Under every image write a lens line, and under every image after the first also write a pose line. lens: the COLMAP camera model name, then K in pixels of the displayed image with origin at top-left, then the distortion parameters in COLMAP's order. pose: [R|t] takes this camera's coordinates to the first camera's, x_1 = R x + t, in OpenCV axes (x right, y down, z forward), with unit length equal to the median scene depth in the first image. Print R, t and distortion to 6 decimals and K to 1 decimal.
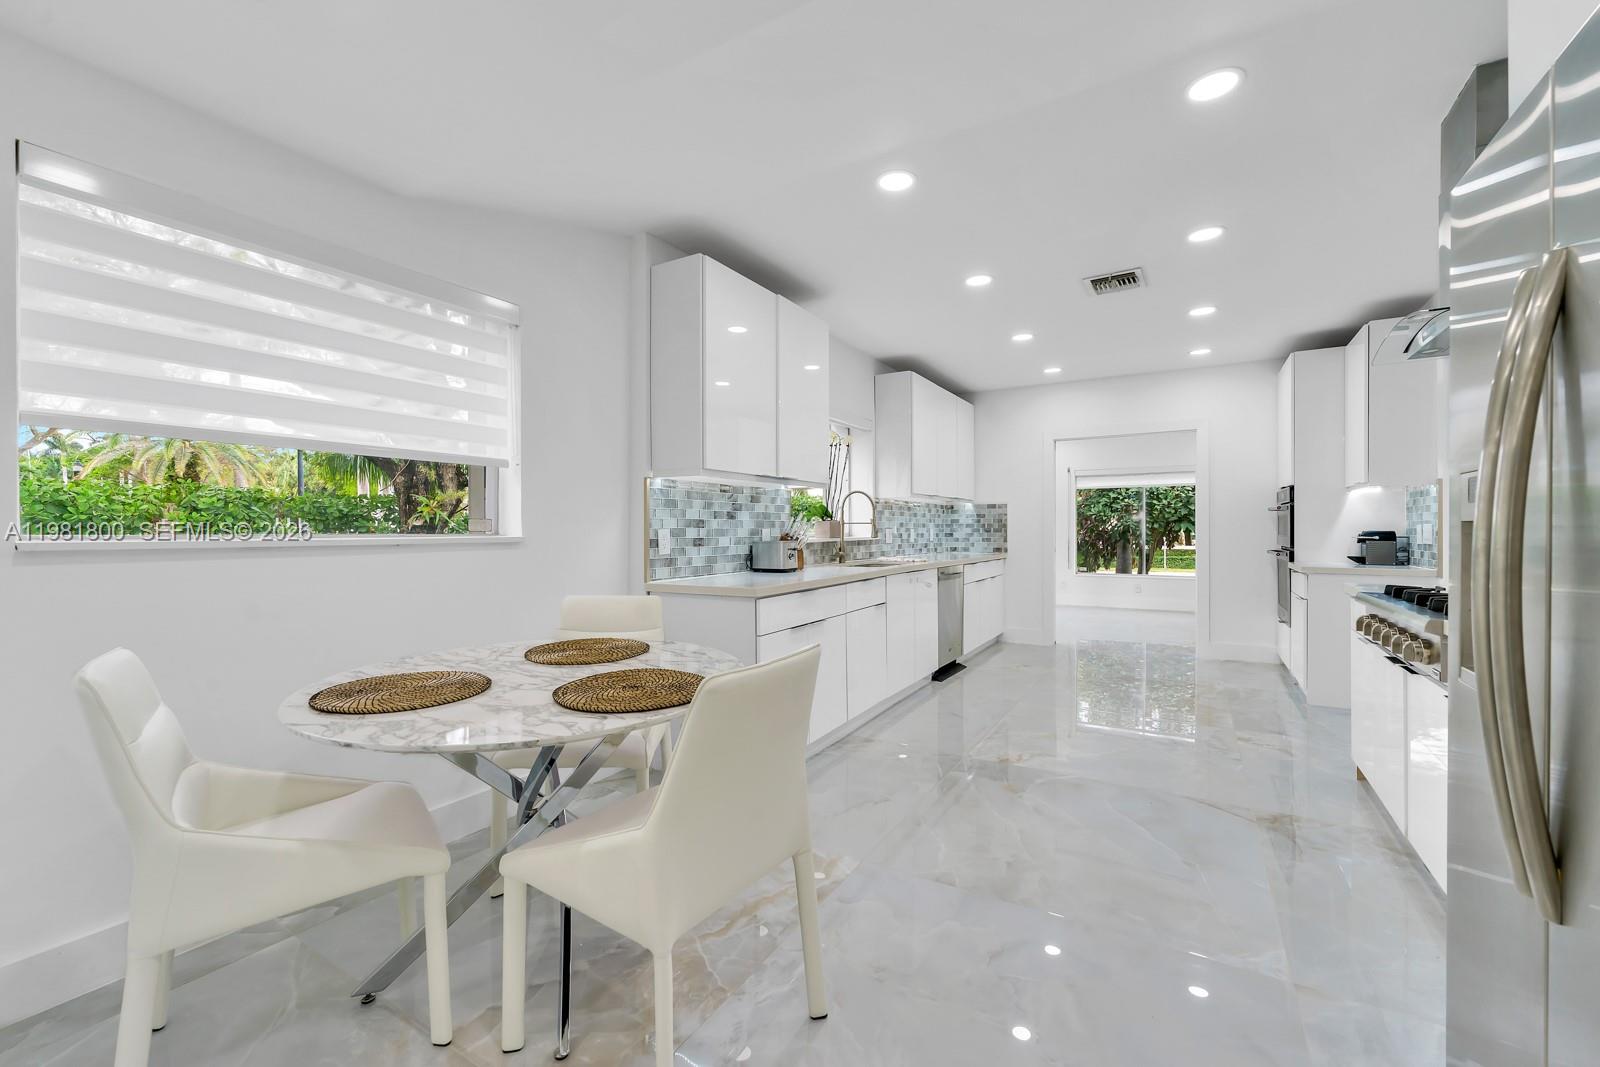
lens RADIAL K [[646.0, 0, 804.0], [0, 646.0, 533.1], [0, 0, 1]] dist [-0.000914, -0.000684]
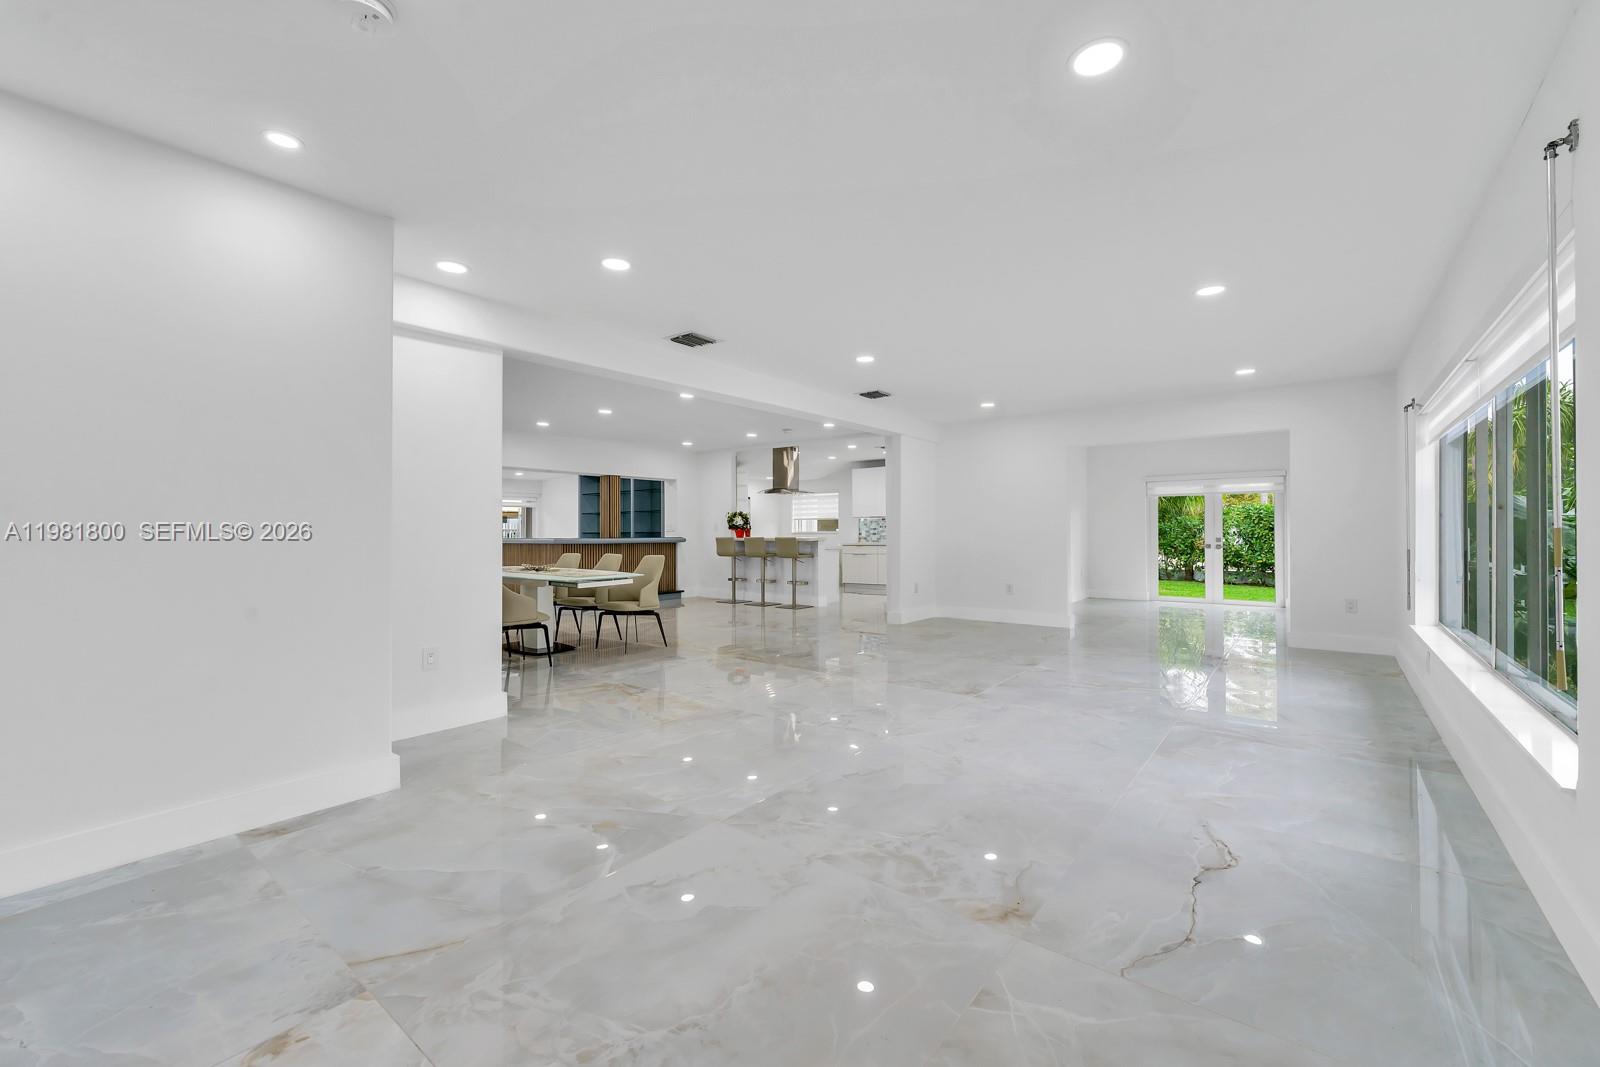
lens RADIAL K [[652.3, 0, 805.1], [0, 652.3, 525.6], [0, 0, 1]] dist [0.001286, -0.000198]
pose [[-0.130342, -0.005166, -0.991456, 3.573739], [0.001502, 0.999984, -0.005408, -0.014608], [0.991468, -0.002194, -0.130332, 1.037715]]
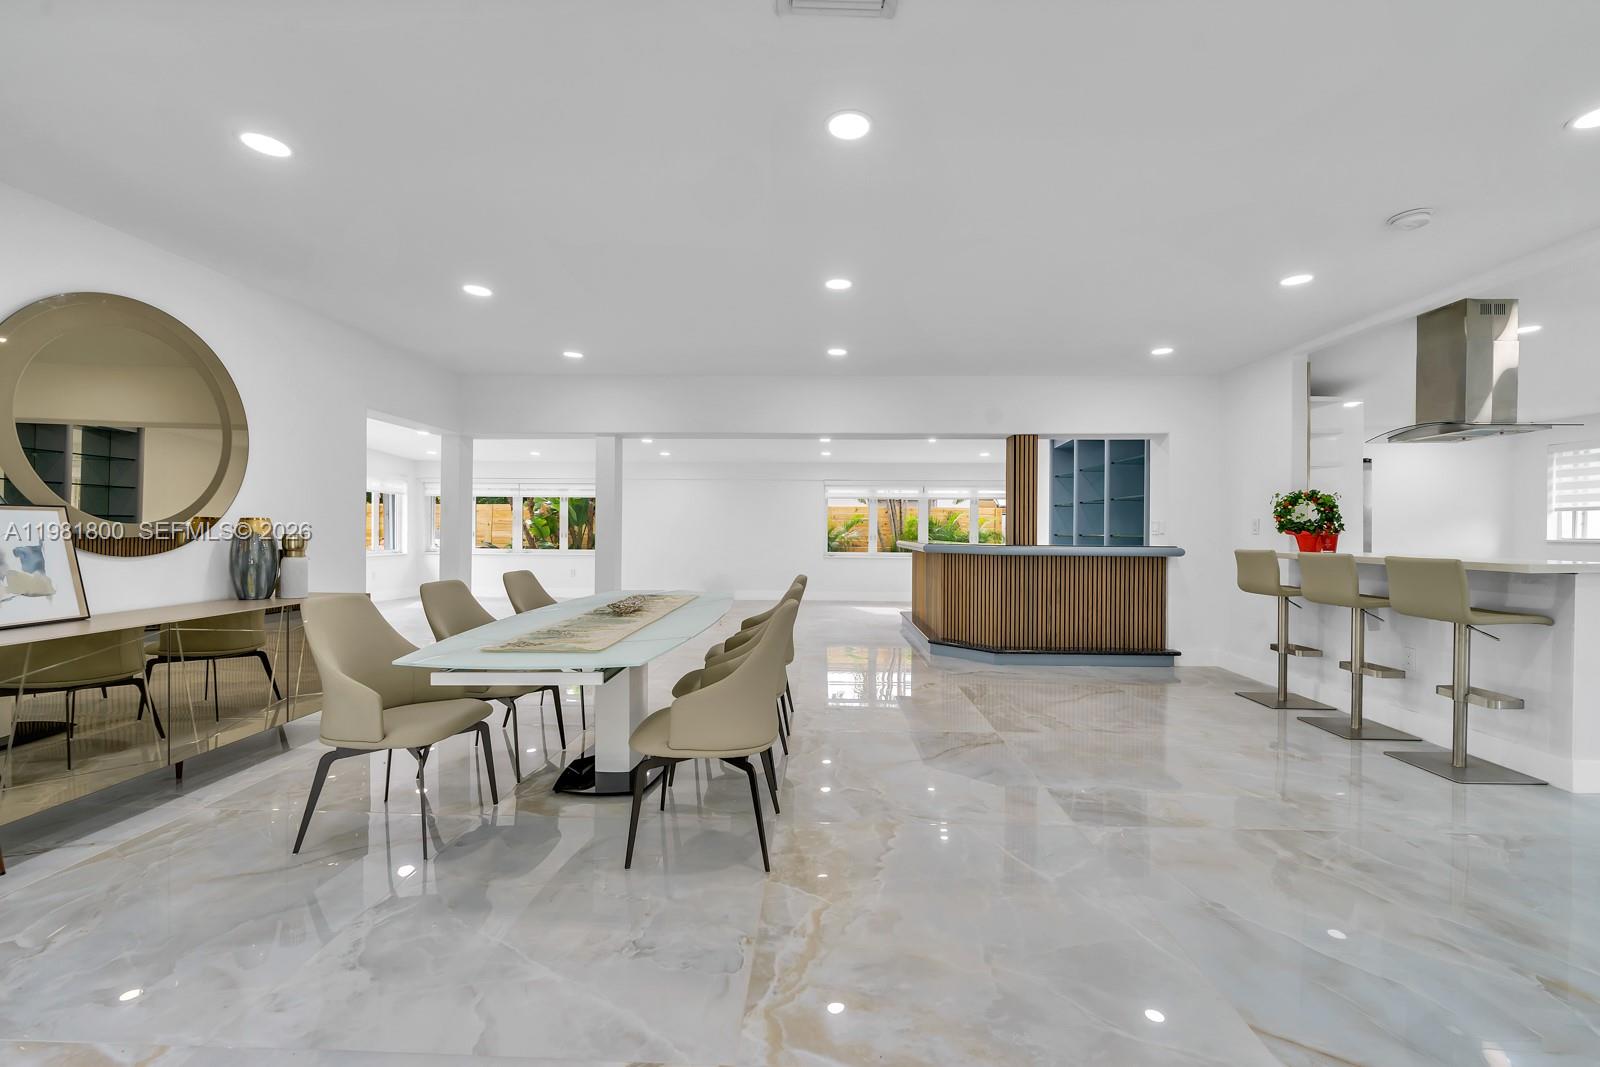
lens RADIAL K [[650.4, 0, 800.0], [0, 650.4, 533.5], [0, 0, 1]] dist [-0.003745, -0.000428]
pose [[-0.876891, 0.000340, -0.480690, 2.139689], [-0.004770, 0.999944, 0.009408, -0.018511], [0.480666, 0.010542, -0.876840, 0.984707]]
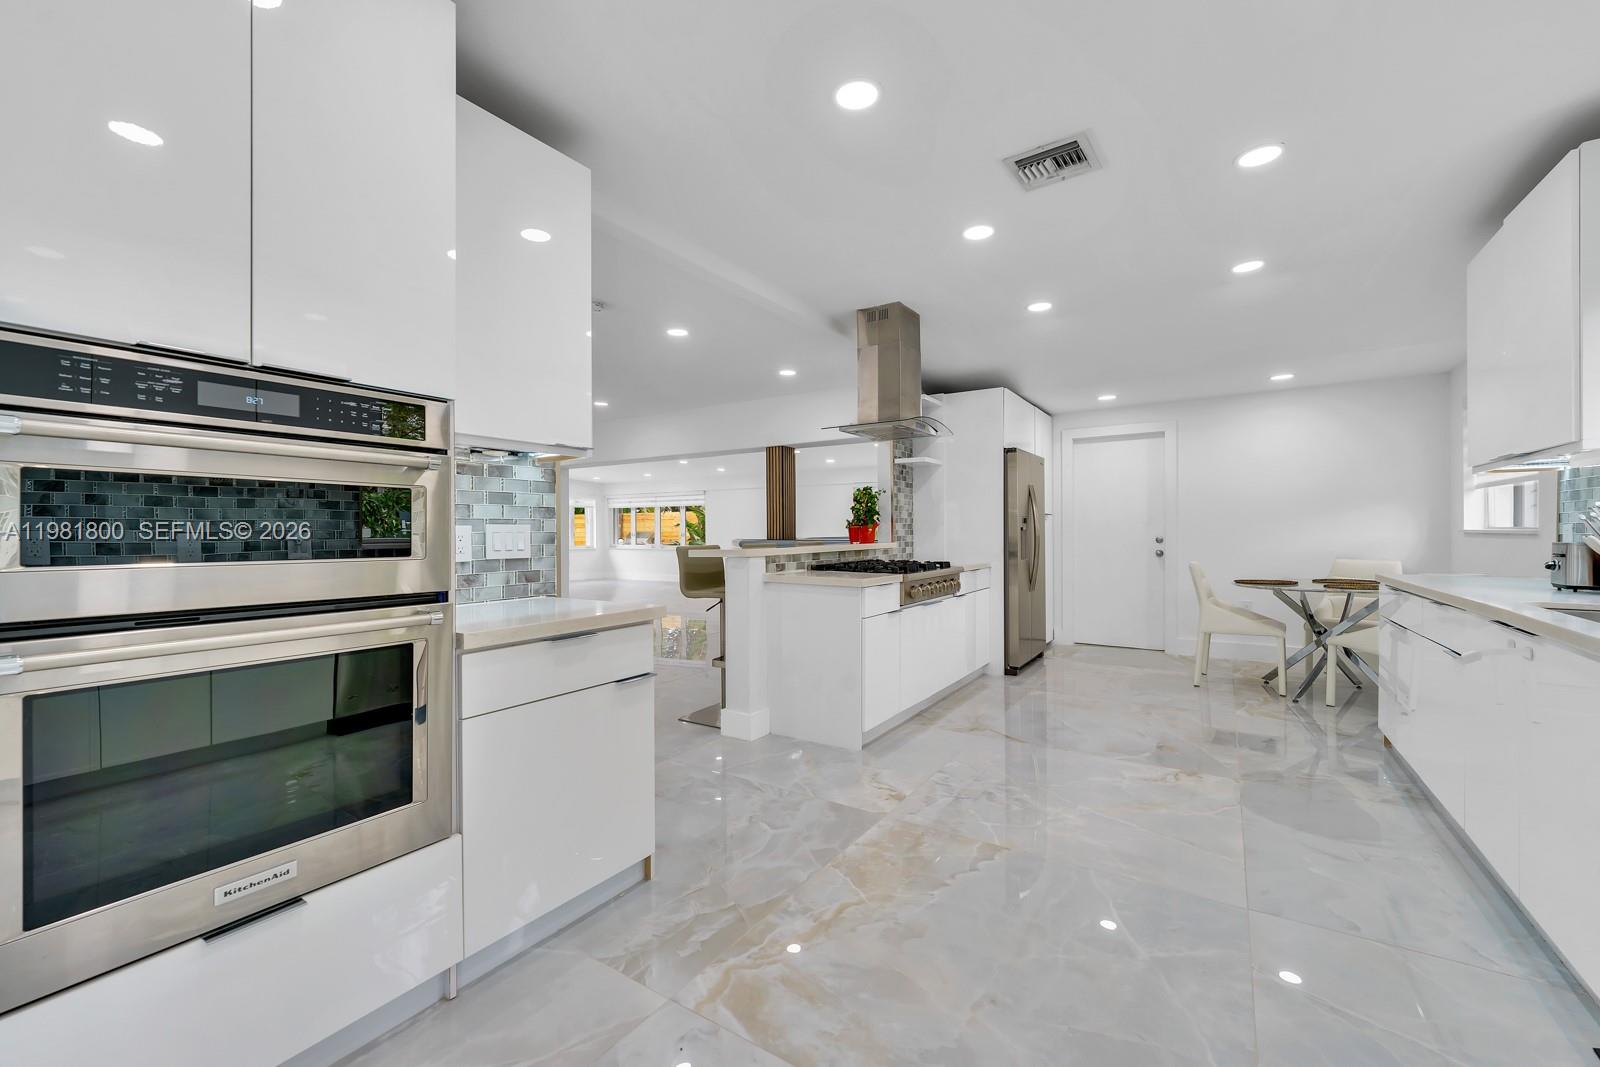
lens RADIAL K [[646.0, 0, 804.0], [0, 646.0, 533.1], [0, 0, 1]] dist [-0.000914, -0.000684]
pose [[-0.999136, 0.009383, 0.040483, 0.734592], [0.009712, 0.999921, 0.007923, -0.009802], [-0.040405, 0.008310, -0.999149, 1.728354]]
